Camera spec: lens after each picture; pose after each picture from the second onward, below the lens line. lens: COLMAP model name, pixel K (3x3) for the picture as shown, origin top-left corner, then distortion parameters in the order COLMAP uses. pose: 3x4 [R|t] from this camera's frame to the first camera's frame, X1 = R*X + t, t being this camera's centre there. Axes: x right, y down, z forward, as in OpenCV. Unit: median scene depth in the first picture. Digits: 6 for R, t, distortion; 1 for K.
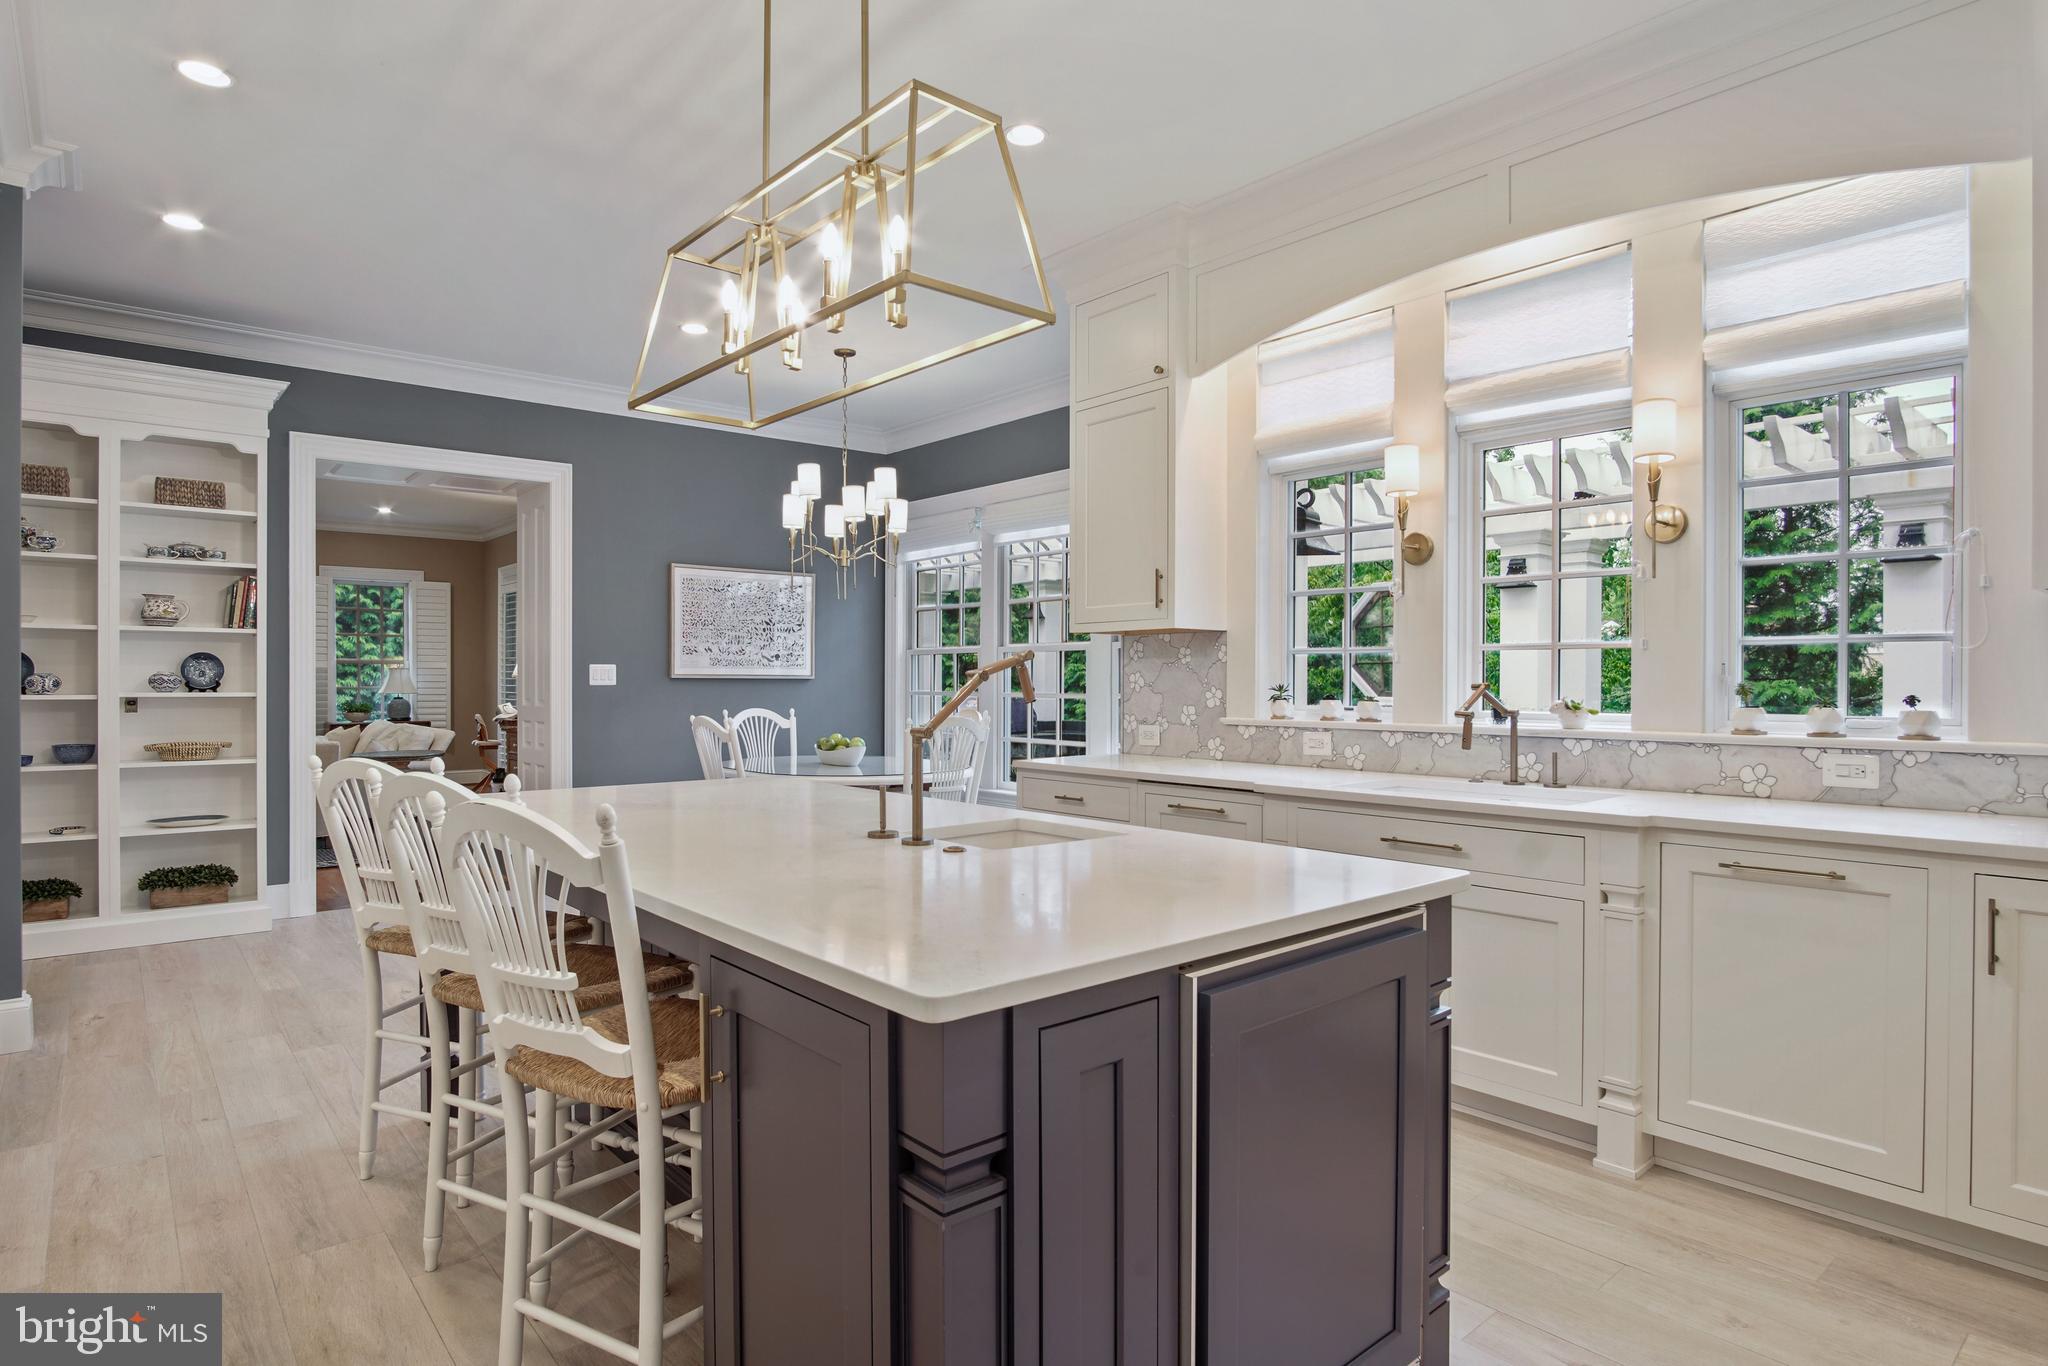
lens RADIAL K [[1097.0, 0, 1022.8], [0, 1097.0, 687.5], [0, 0, 1]] dist [-0.027886, 0.003584]
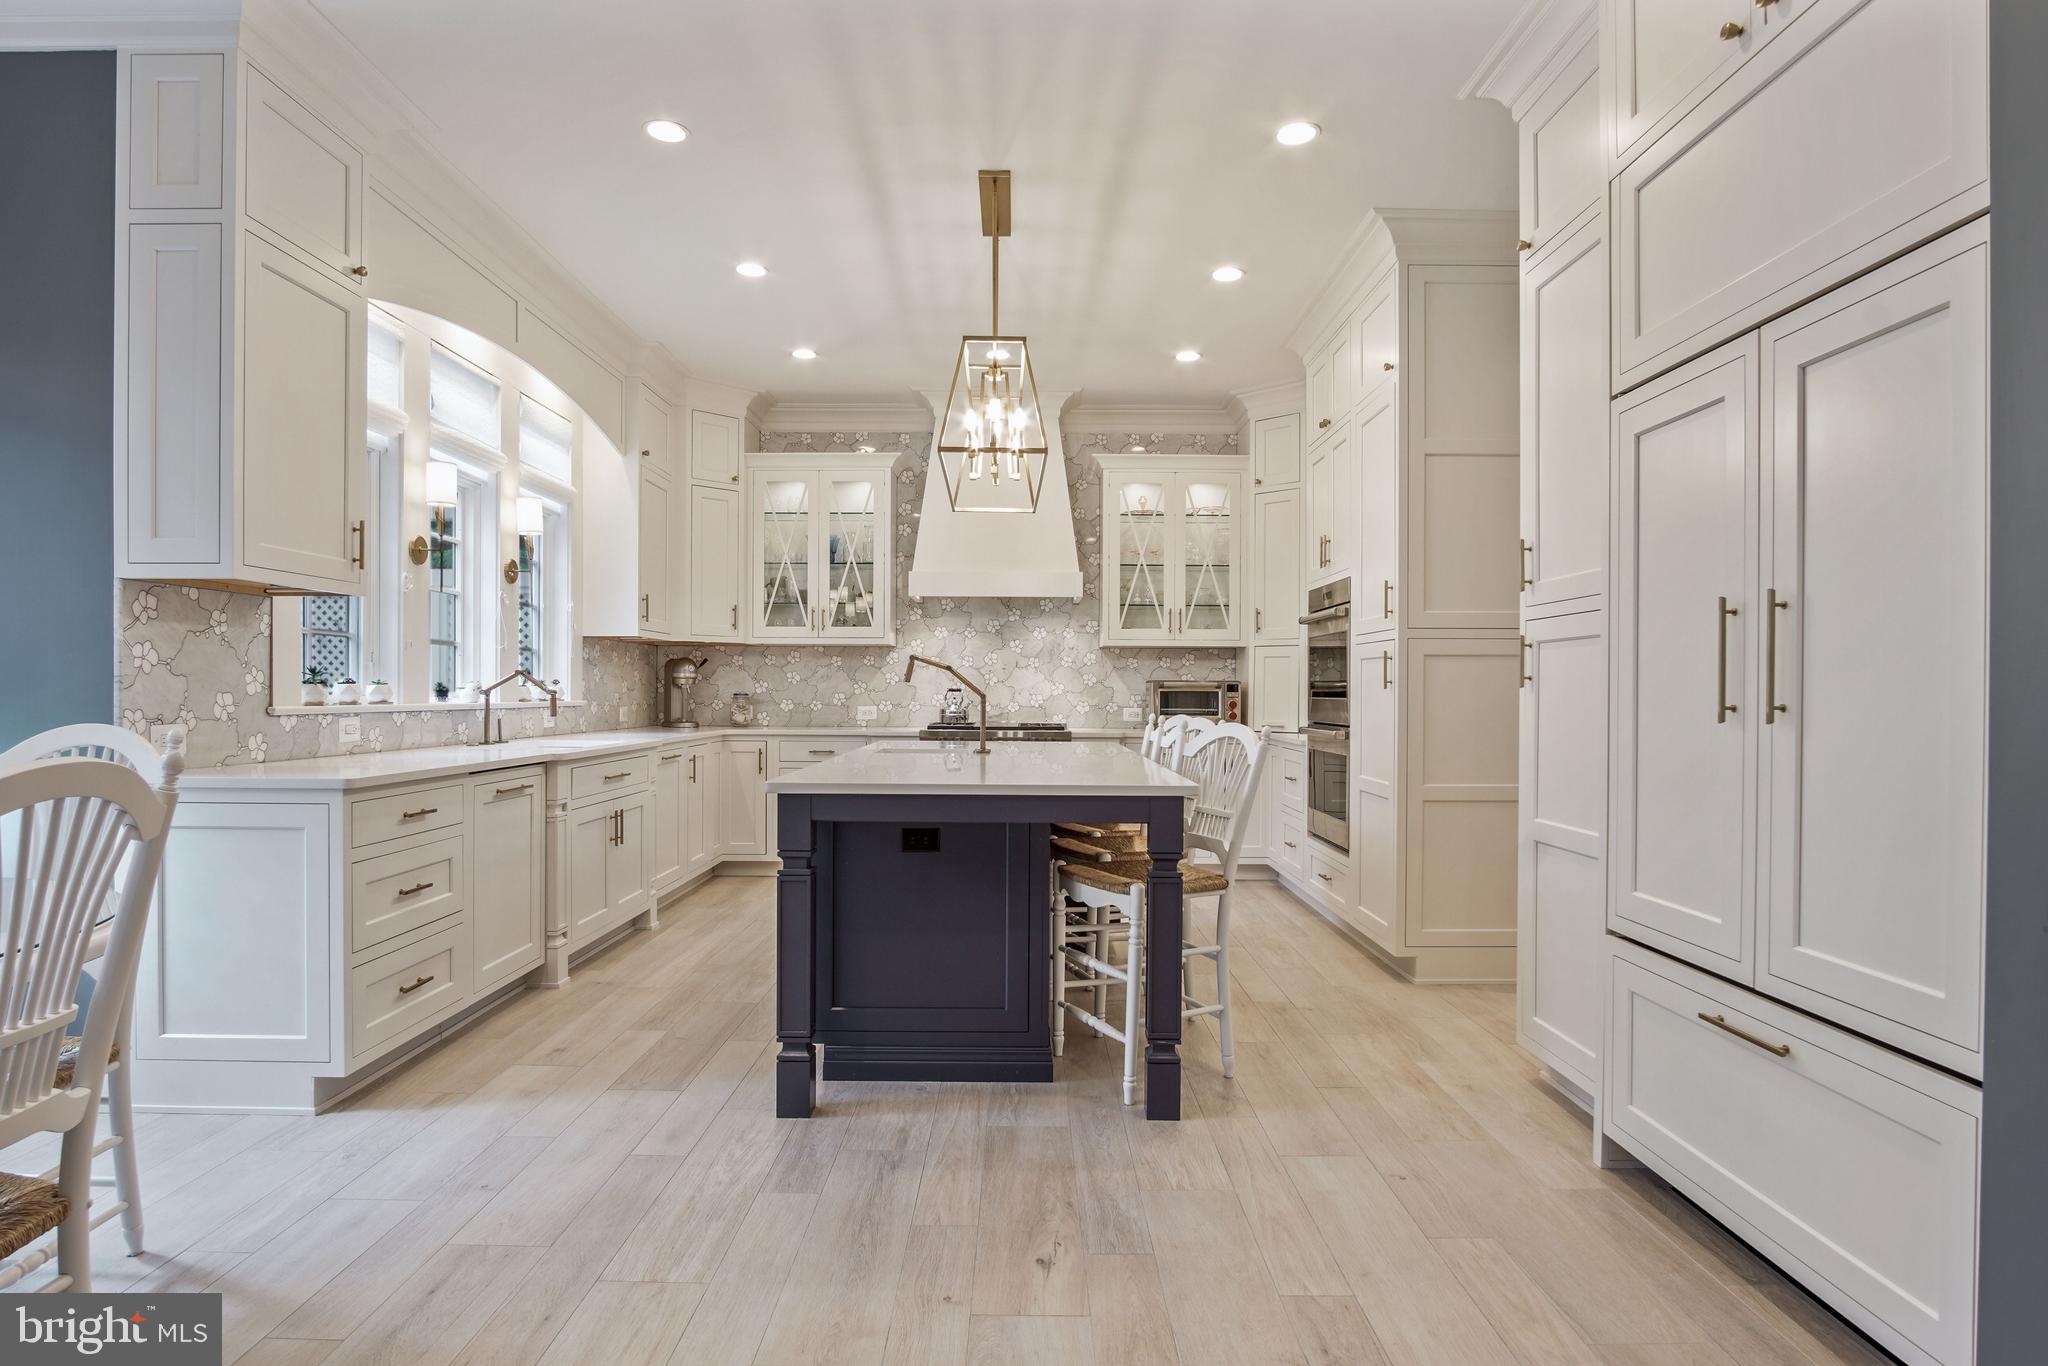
lens RADIAL K [[1097.0, 0, 1023.1], [0, 1097.0, 690.7], [0, 0, 1]] dist [-0.027886, 0.003584]
pose [[-0.759806, -0.005376, 0.650128, -0.821669], [-0.003608, 0.999985, 0.004052, 0.012061], [-0.650140, 0.000733, -0.759814, 1.393122]]
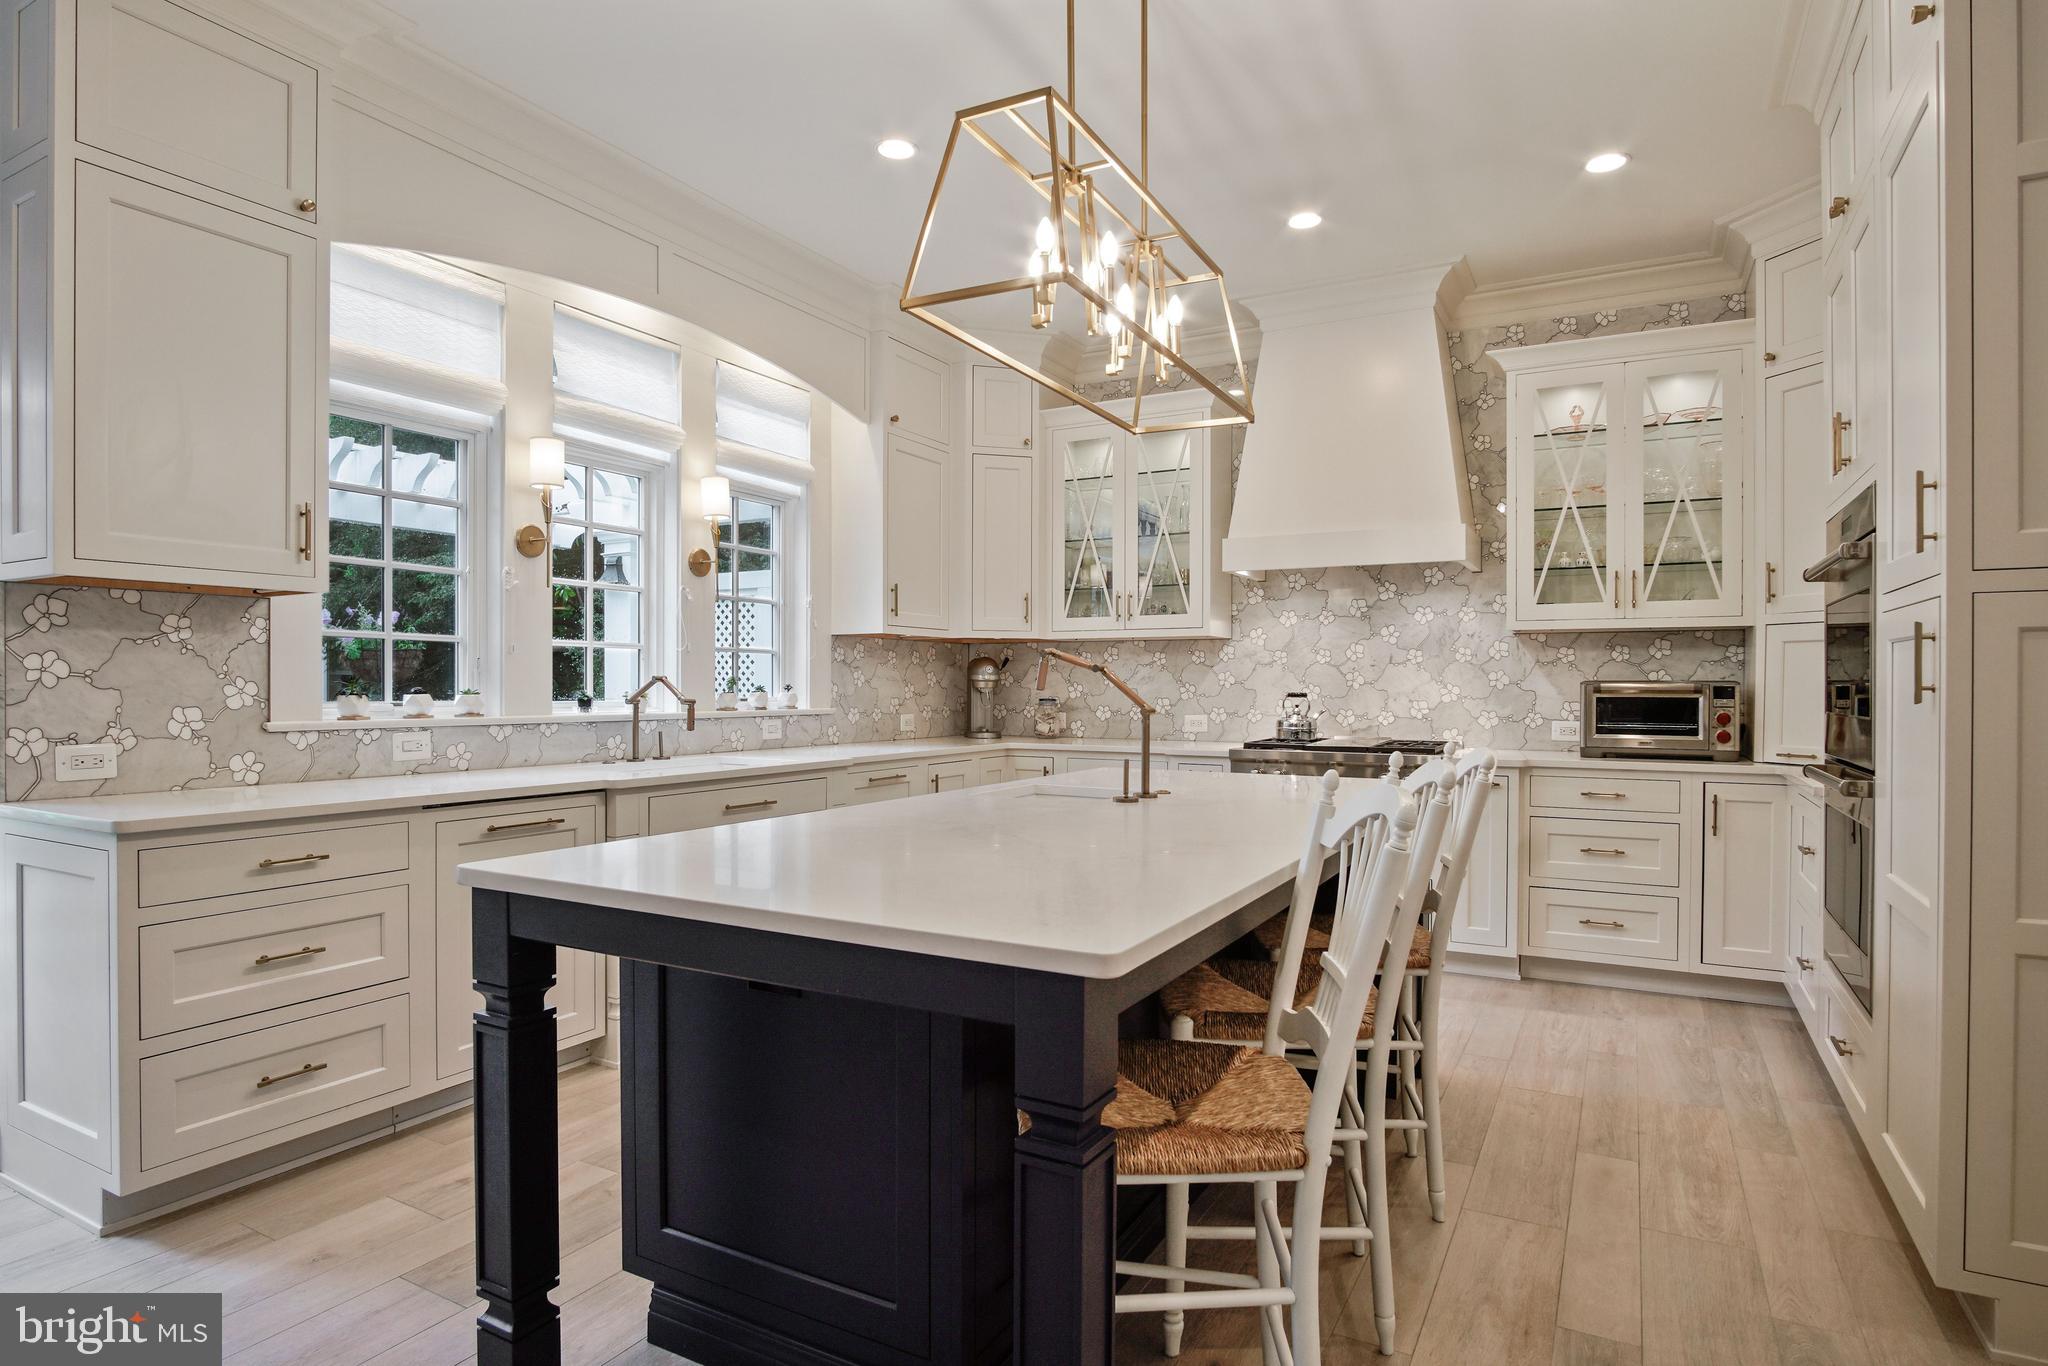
lens RADIAL K [[1097.0, 0, 1031.4], [0, 1097.0, 687.3], [0, 0, 1]] dist [-0.027886, 0.003584]
pose [[-0.355318, -0.004141, 0.934736, -0.708328], [0.001144, 0.999988, 0.004865, 0.002682], [-0.934745, 0.002798, -0.355309, 0.888386]]
